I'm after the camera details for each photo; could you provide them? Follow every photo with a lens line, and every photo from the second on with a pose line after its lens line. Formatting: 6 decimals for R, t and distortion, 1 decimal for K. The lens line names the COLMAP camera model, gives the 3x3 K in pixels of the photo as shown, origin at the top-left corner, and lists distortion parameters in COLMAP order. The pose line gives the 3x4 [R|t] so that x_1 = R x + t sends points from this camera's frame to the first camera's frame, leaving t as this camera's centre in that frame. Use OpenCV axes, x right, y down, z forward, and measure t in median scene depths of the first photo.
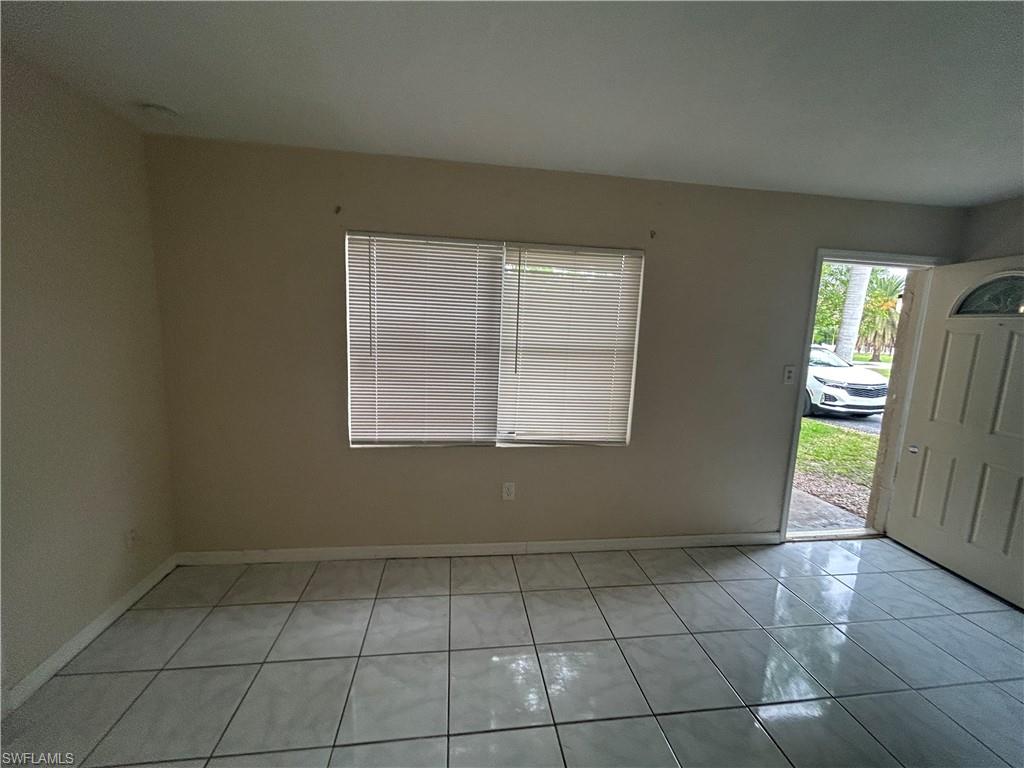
lens RADIAL K [[415.3, 0, 510.5], [0, 415.3, 383.2], [0, 0, 1]] dist [0.004712, -0.000198]
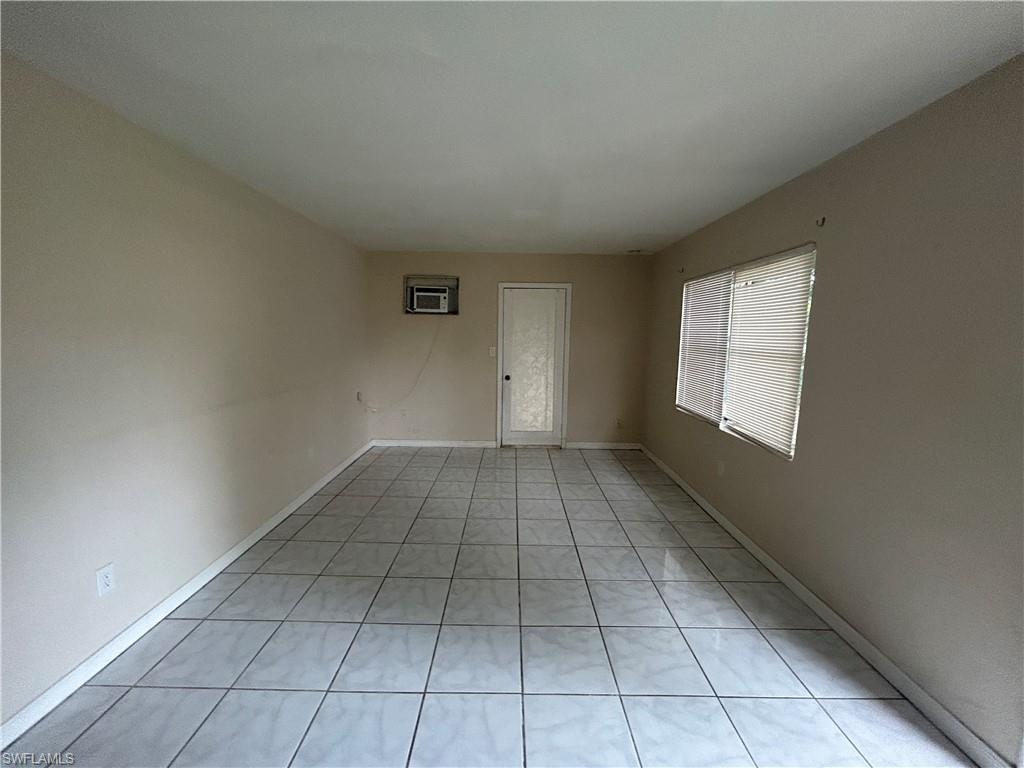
lens RADIAL K [[415.3, 0, 507.2], [0, 415.3, 378.4], [0, 0, 1]] dist [0.004712, -0.000198]
pose [[-0.148863, 0.070660, -0.986330, 1.323357], [-0.154082, 0.983603, 0.093720, -0.016291], [0.976780, 0.165927, -0.135535, 0.530647]]
